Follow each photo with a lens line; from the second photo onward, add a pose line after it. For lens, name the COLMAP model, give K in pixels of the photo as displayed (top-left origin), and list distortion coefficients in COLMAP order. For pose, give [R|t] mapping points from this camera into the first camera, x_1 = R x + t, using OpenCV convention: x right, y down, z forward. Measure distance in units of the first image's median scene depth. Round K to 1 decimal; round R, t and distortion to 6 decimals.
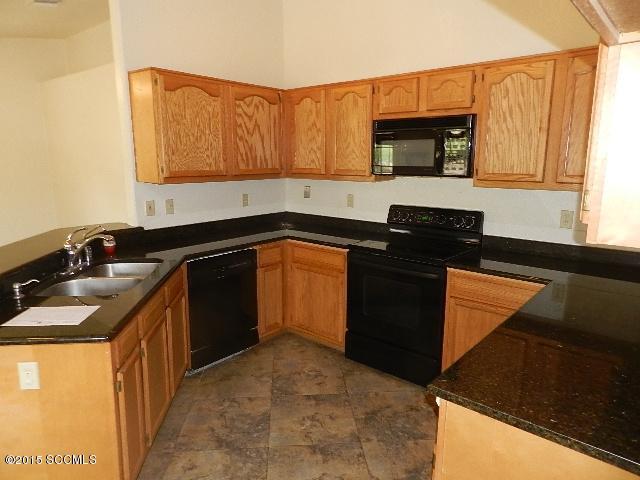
lens RADIAL K [[431.2, 0, 320.3], [0, 431.2, 238.8], [0, 0, 1]] dist [0.016629, -0.001787]
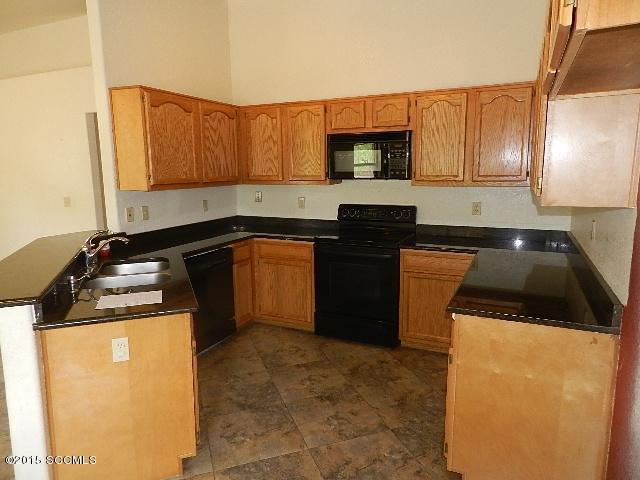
lens RADIAL K [[431.2, 0, 319.7], [0, 431.2, 239.1], [0, 0, 1]] dist [0.016629, -0.001787]
pose [[0.963630, -0.056735, 0.261147, -0.242674], [0.062597, 0.997938, -0.014177, 0.036008], [-0.259804, 0.030009, 0.965195, -0.160629]]
